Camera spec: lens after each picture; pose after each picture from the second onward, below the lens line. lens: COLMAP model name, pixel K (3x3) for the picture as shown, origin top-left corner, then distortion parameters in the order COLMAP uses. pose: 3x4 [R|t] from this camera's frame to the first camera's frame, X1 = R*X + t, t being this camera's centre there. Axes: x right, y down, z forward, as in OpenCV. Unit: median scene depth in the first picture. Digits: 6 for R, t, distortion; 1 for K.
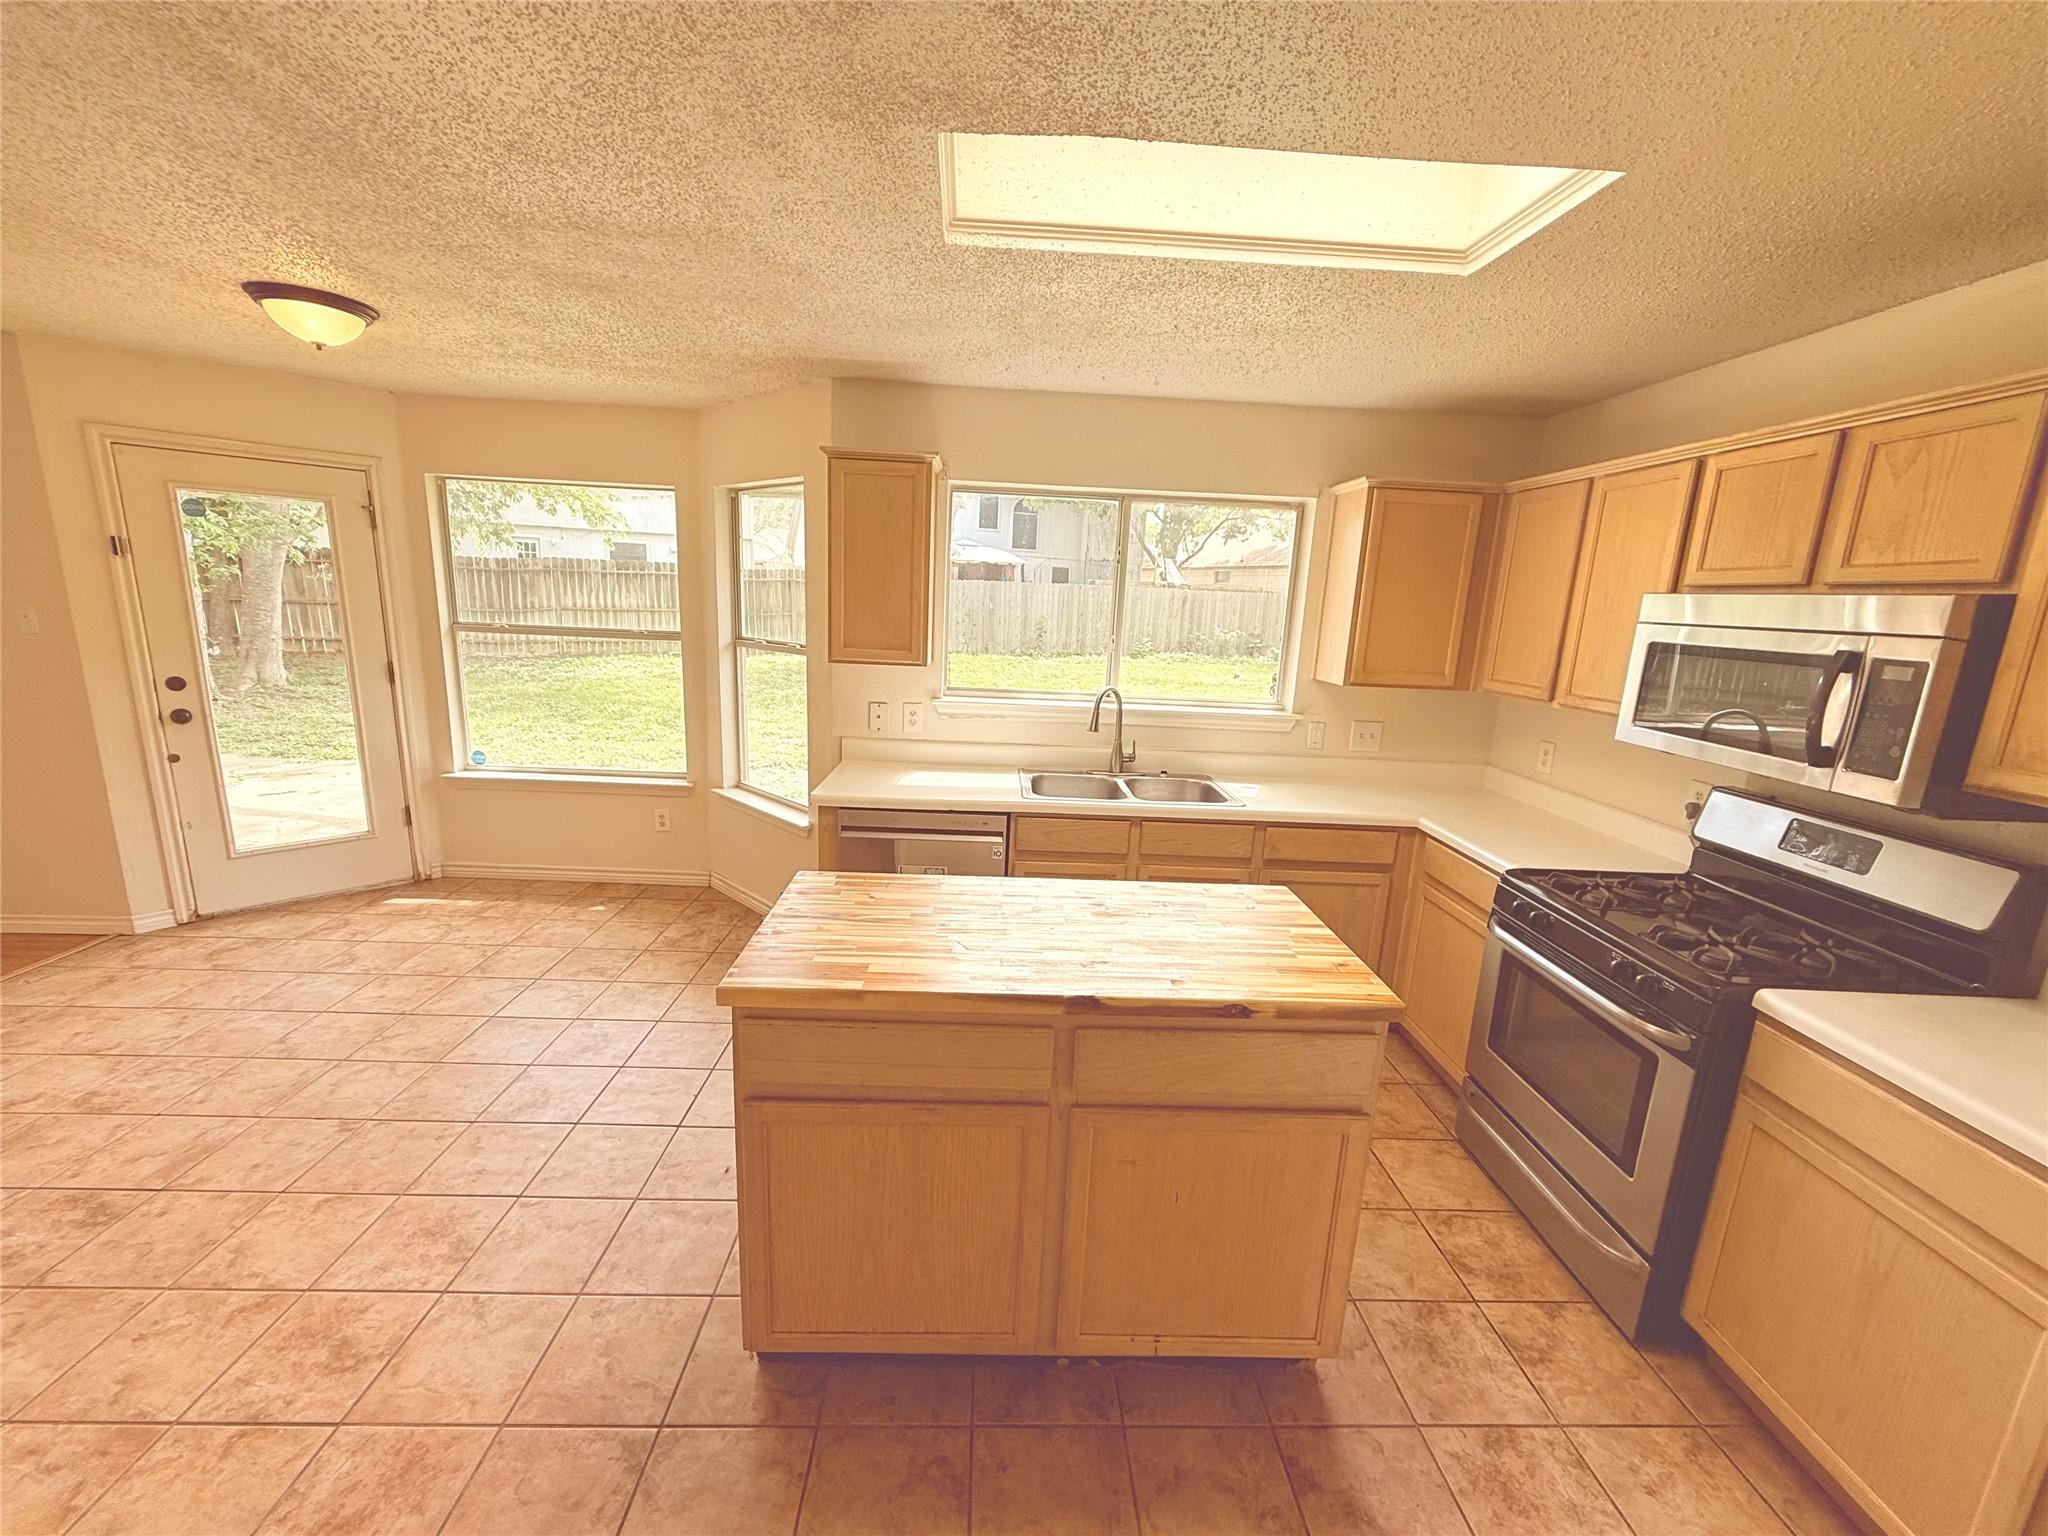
lens RADIAL K [[810.2, 0, 1022.1], [0, 810.2, 769.8], [0, 0, 1]] dist [-0.001227, 0.000148]
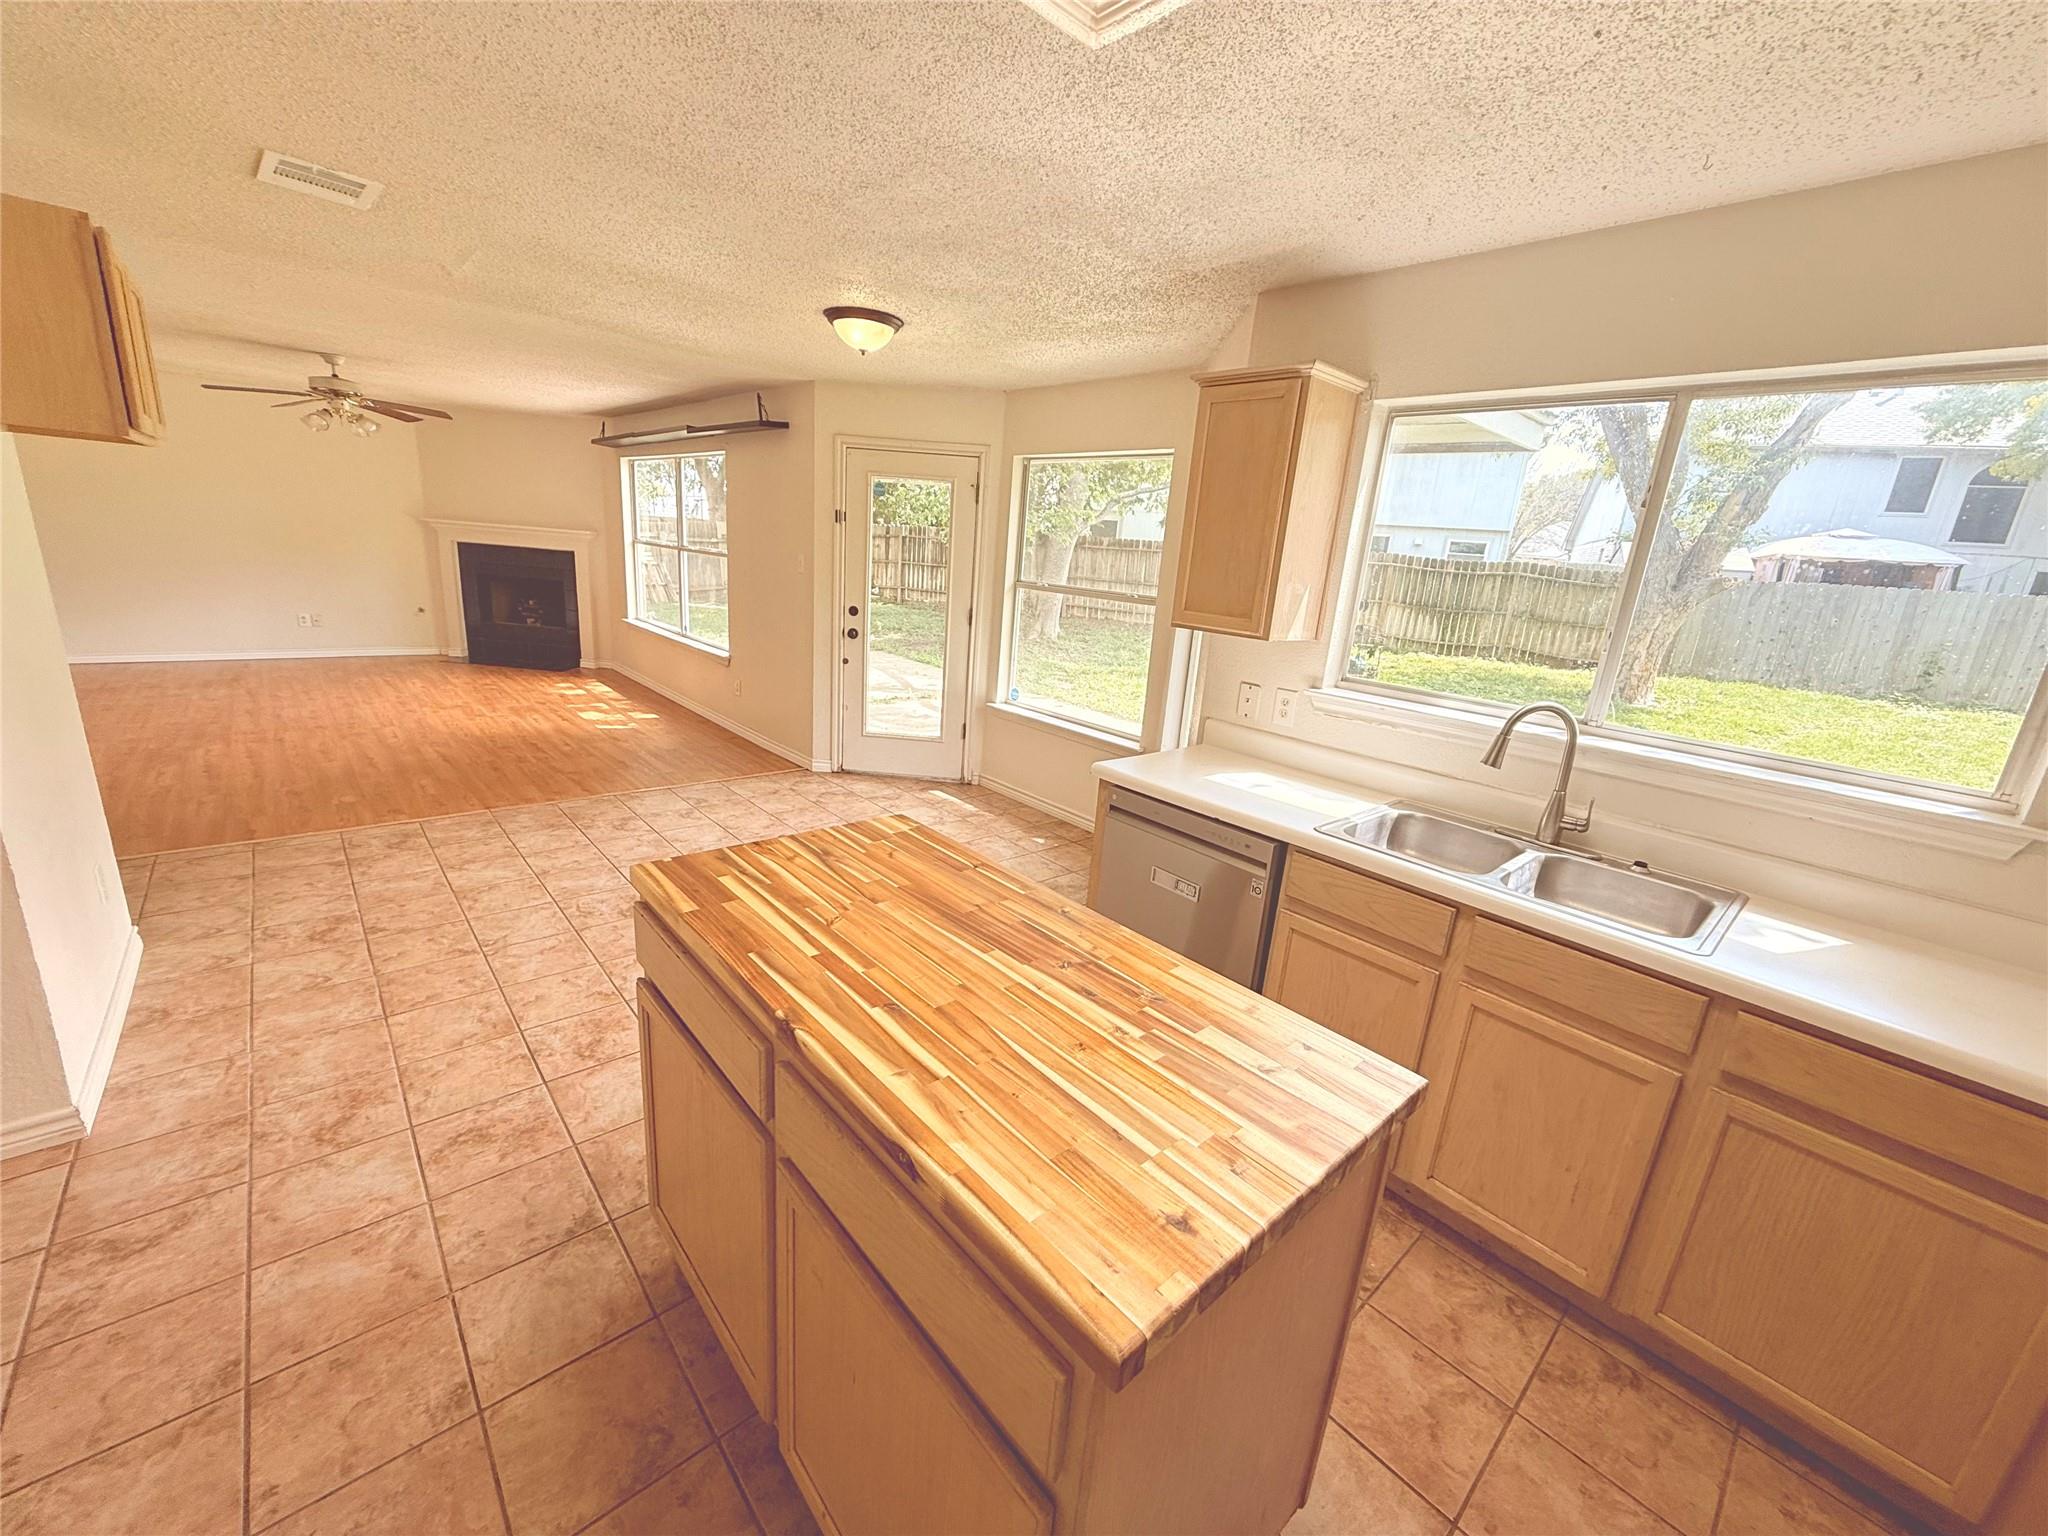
lens RADIAL K [[810.2, 0, 1022.2], [0, 810.2, 769.7], [0, 0, 1]] dist [-0.001227, 0.000148]
pose [[0.641116, 0.205615, -0.739387, 0.311589], [-0.203799, 0.974463, 0.094274, -0.027495], [0.739889, 0.090245, 0.666648, 0.278765]]
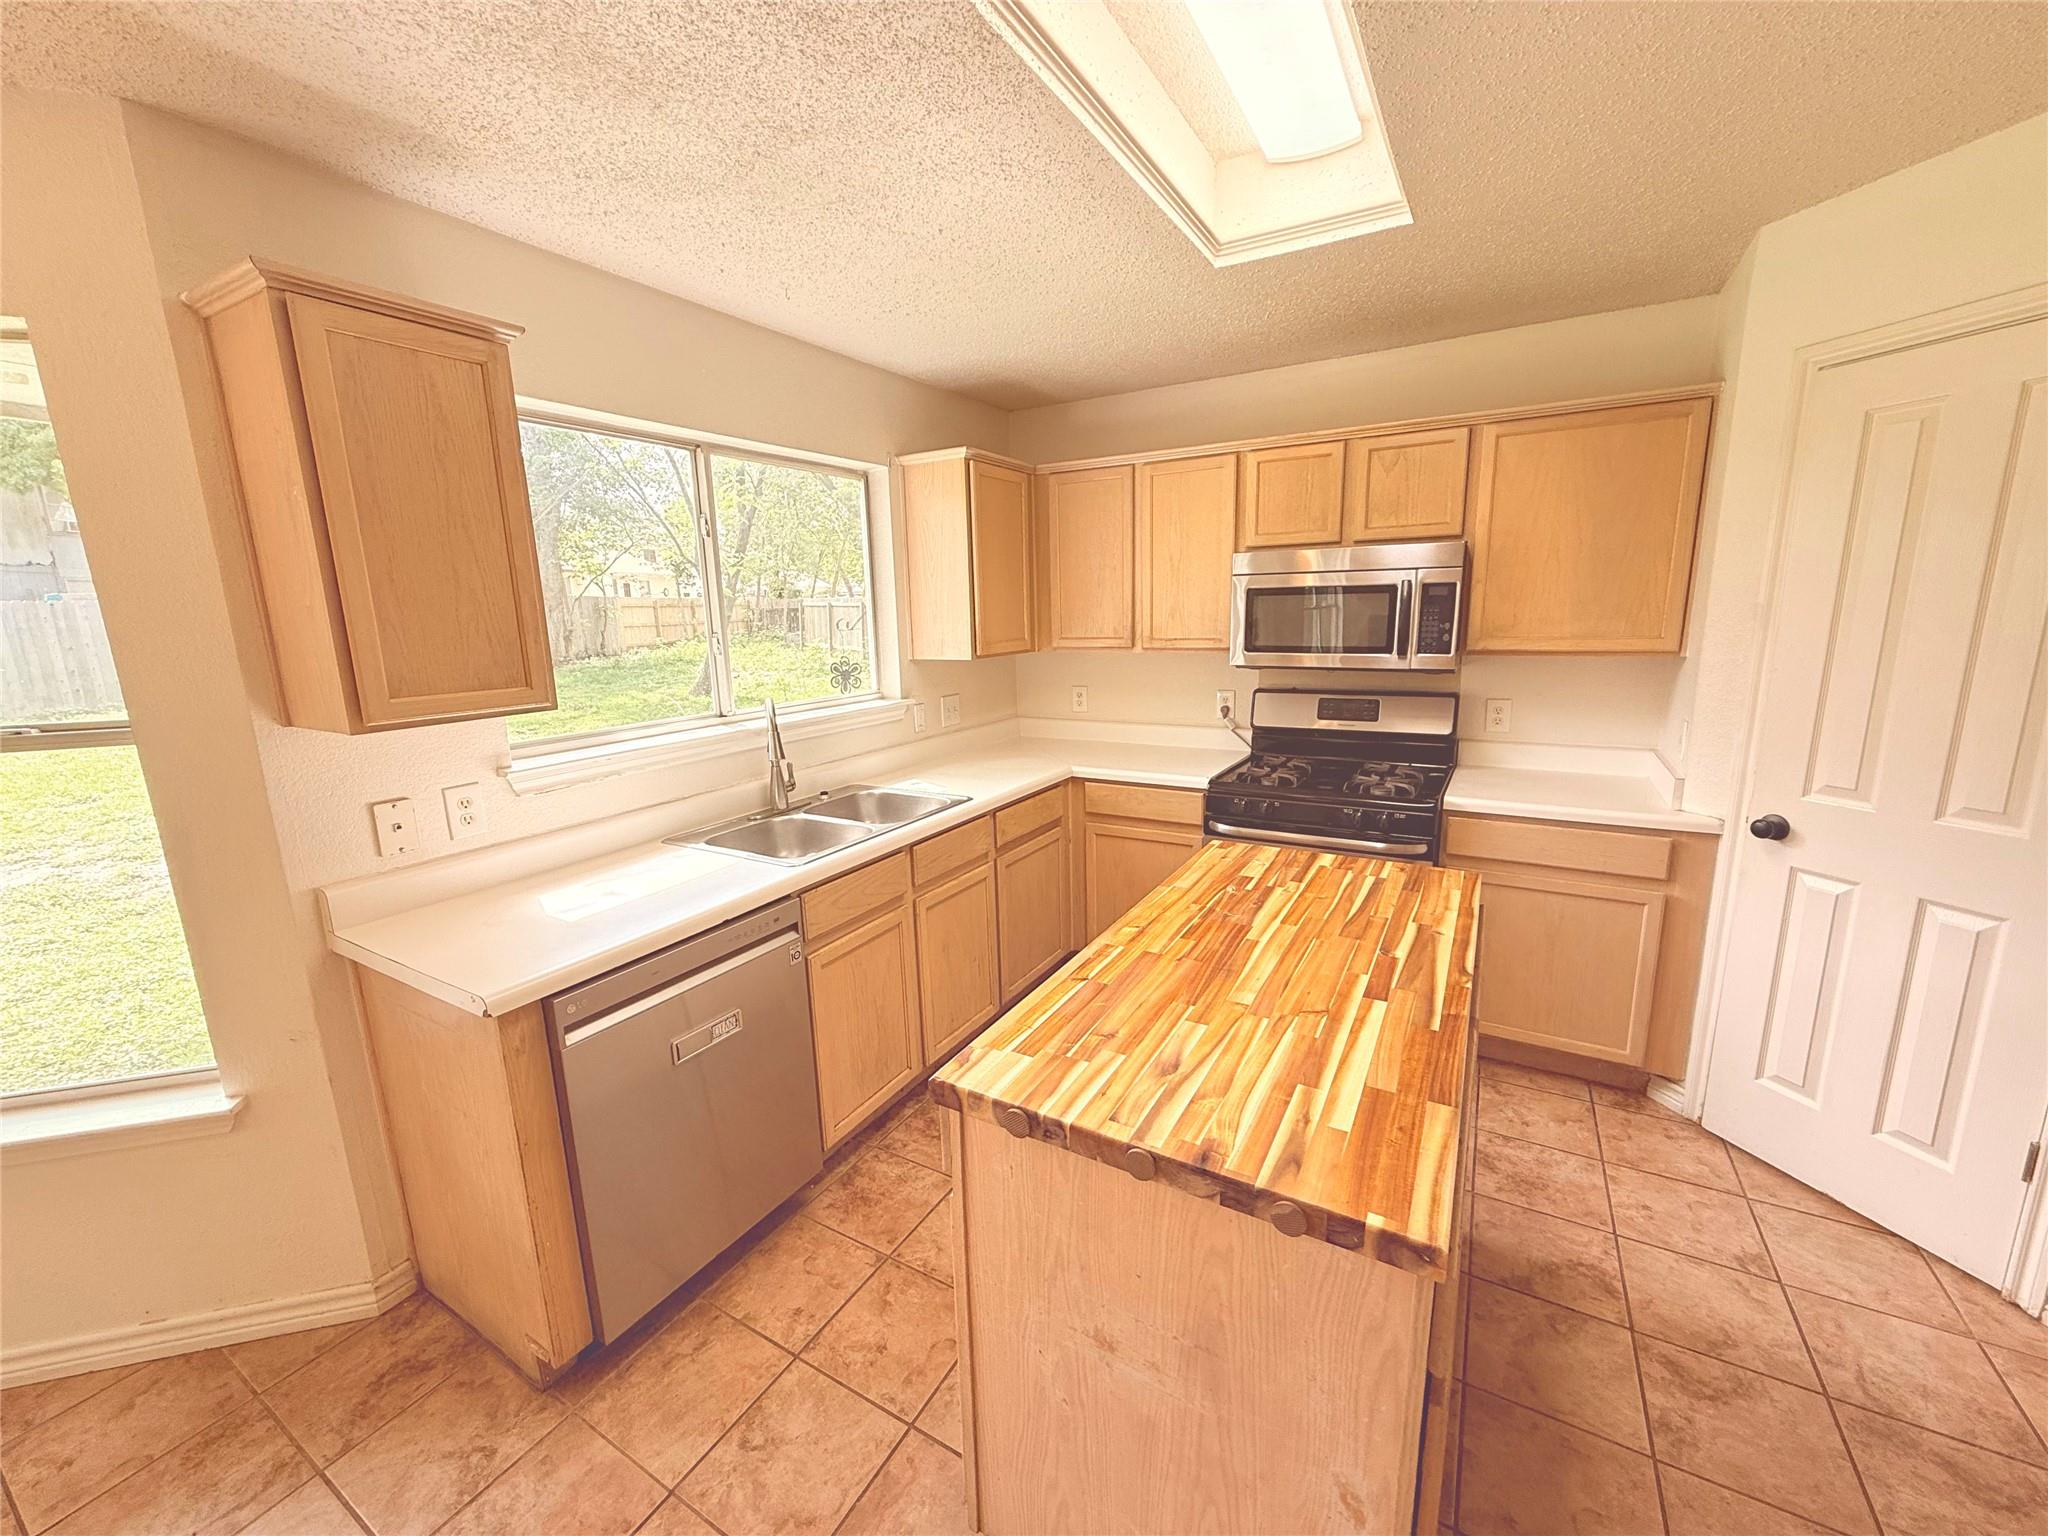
lens RADIAL K [[810.2, 0, 1024.0], [0, 810.2, 768.4], [0, 0, 1]] dist [-0.001227, 0.000148]
pose [[0.534003, -0.225107, 0.814964, -0.382823], [0.225362, 0.966929, 0.119415, -0.074150], [-0.814894, 0.119894, 0.567074, 0.376562]]
